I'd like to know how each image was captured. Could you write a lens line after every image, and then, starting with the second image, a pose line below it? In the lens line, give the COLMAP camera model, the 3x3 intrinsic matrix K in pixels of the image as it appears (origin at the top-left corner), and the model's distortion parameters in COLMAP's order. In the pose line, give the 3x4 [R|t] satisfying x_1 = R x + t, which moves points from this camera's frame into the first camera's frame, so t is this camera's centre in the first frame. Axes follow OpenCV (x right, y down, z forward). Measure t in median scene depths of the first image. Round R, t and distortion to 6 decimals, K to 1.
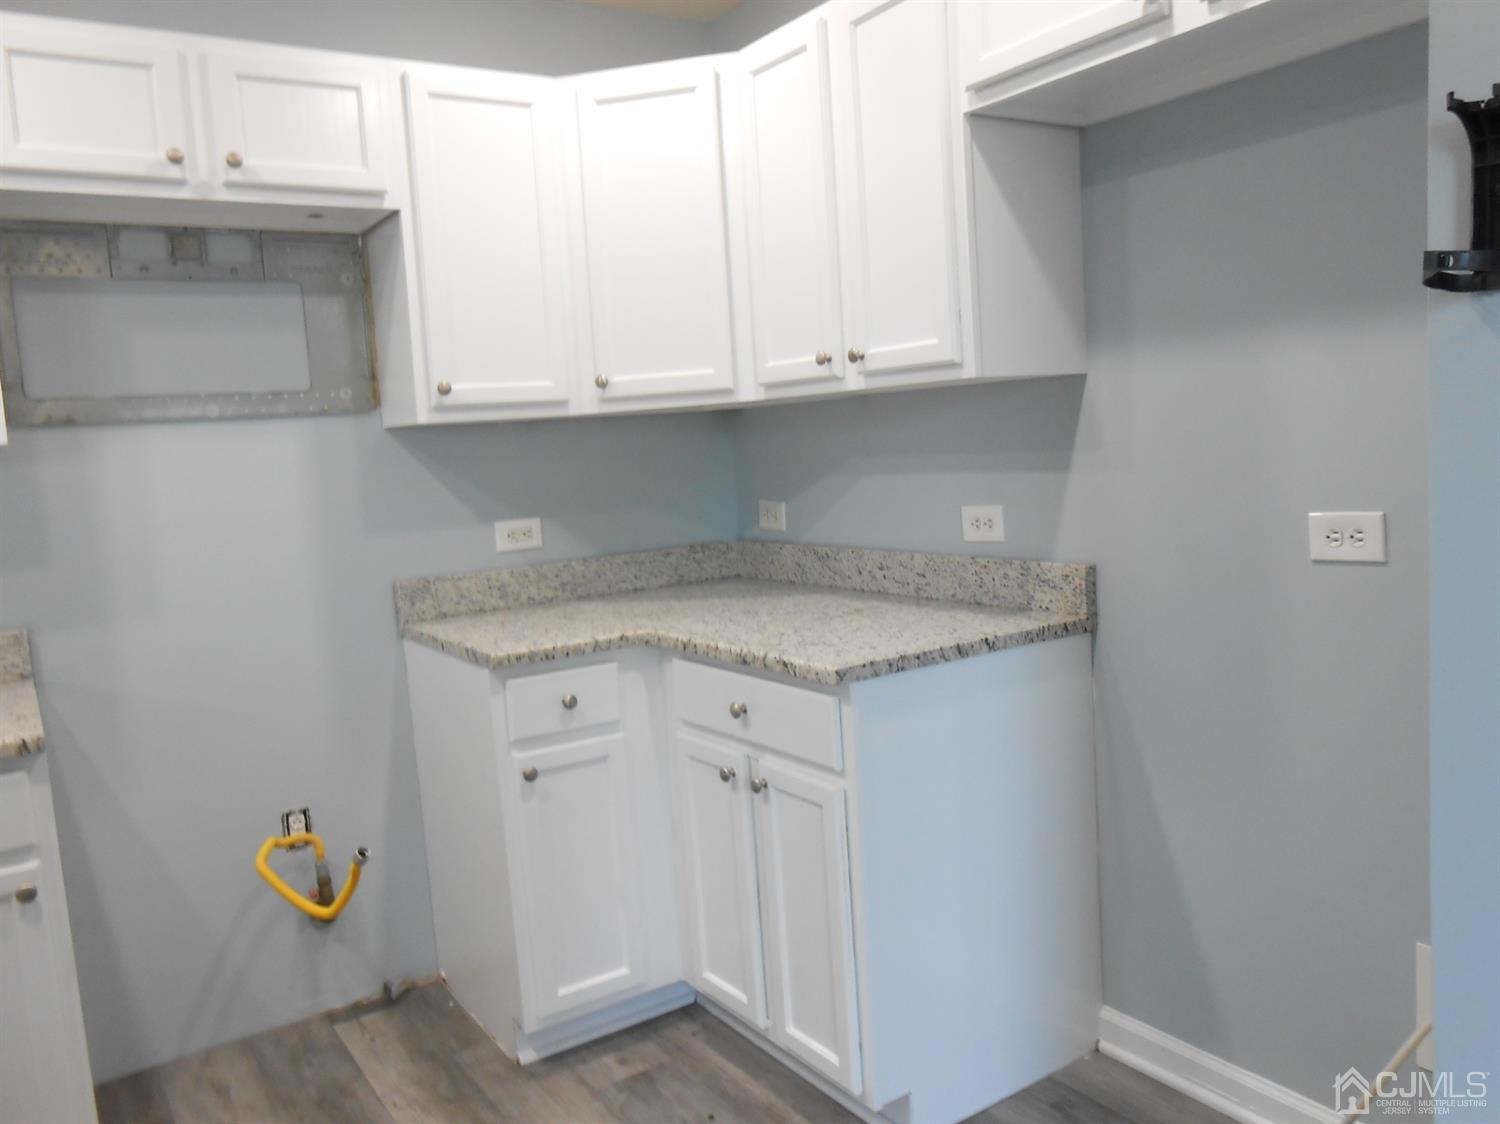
lens RADIAL K [[1158.8, 0, 741.7], [0, 1158.8, 562.6], [0, 0, 1]] dist [-0.057731, 0.079014]
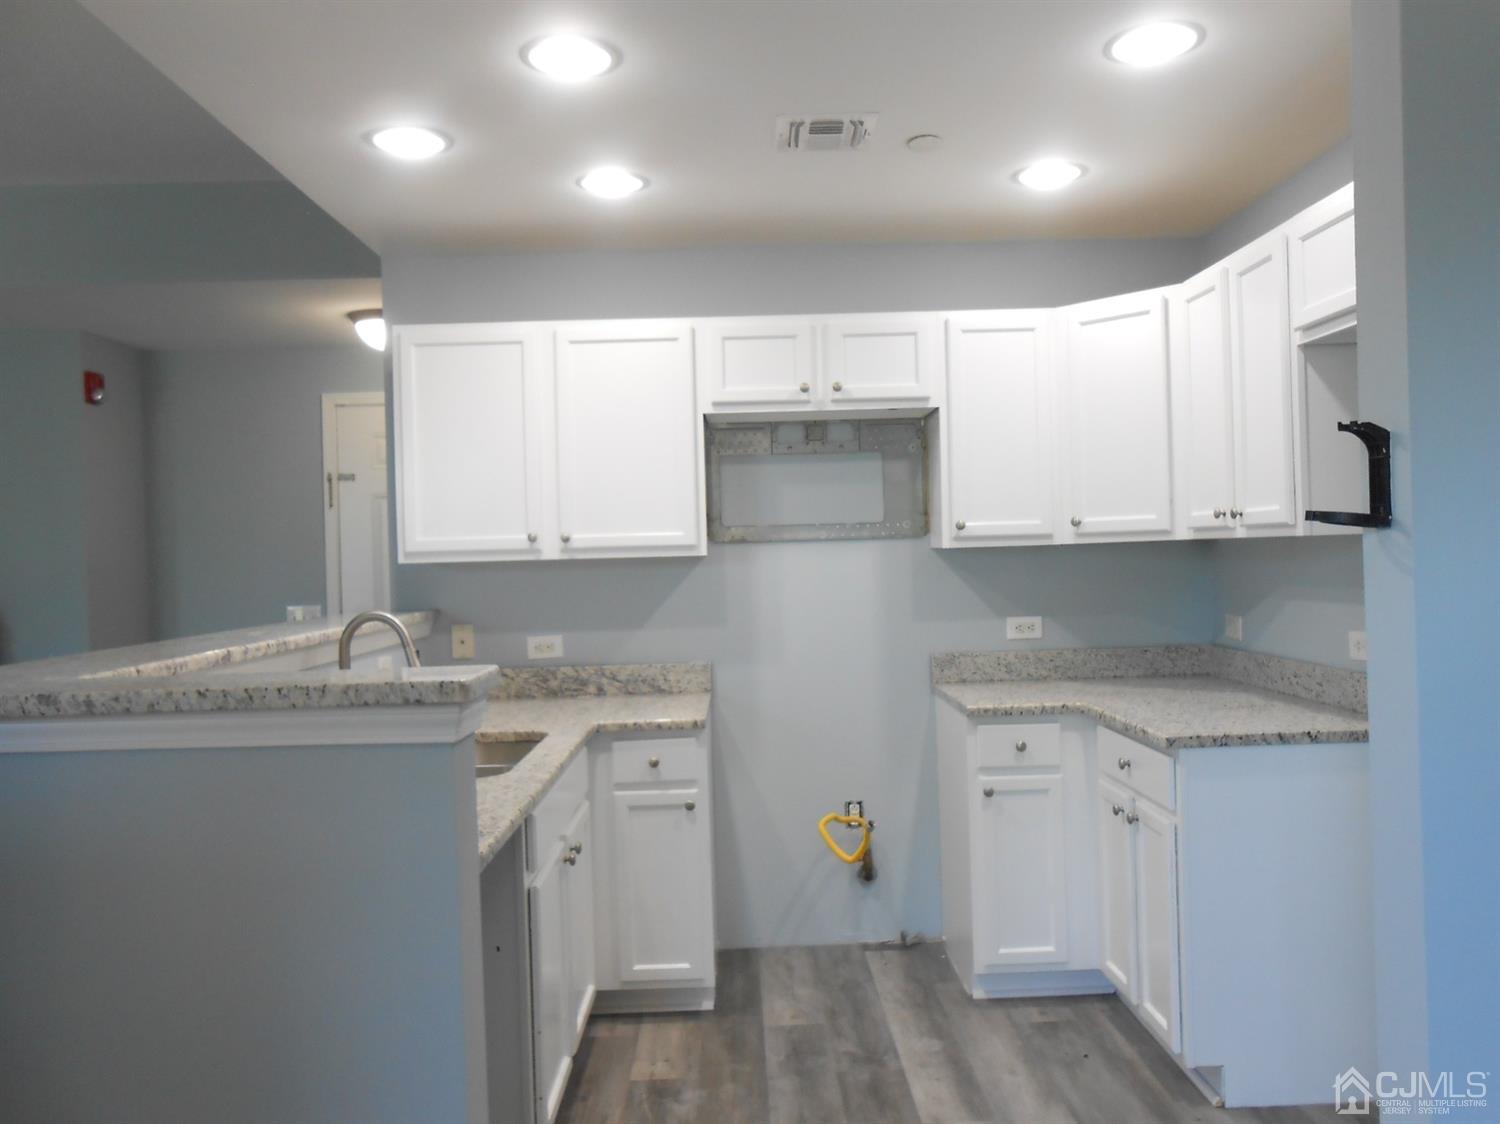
lens RADIAL K [[1143.9, 0, 739.3], [0, 1143.9, 562.2], [0, 0, 1]] dist [-0.056875, 0.053216]
pose [[0.838367, 0.041715, -0.543507, 0.300972], [-0.080963, 0.995538, -0.048477, -0.010339], [0.539060, 0.084646, 0.838003, -0.375318]]
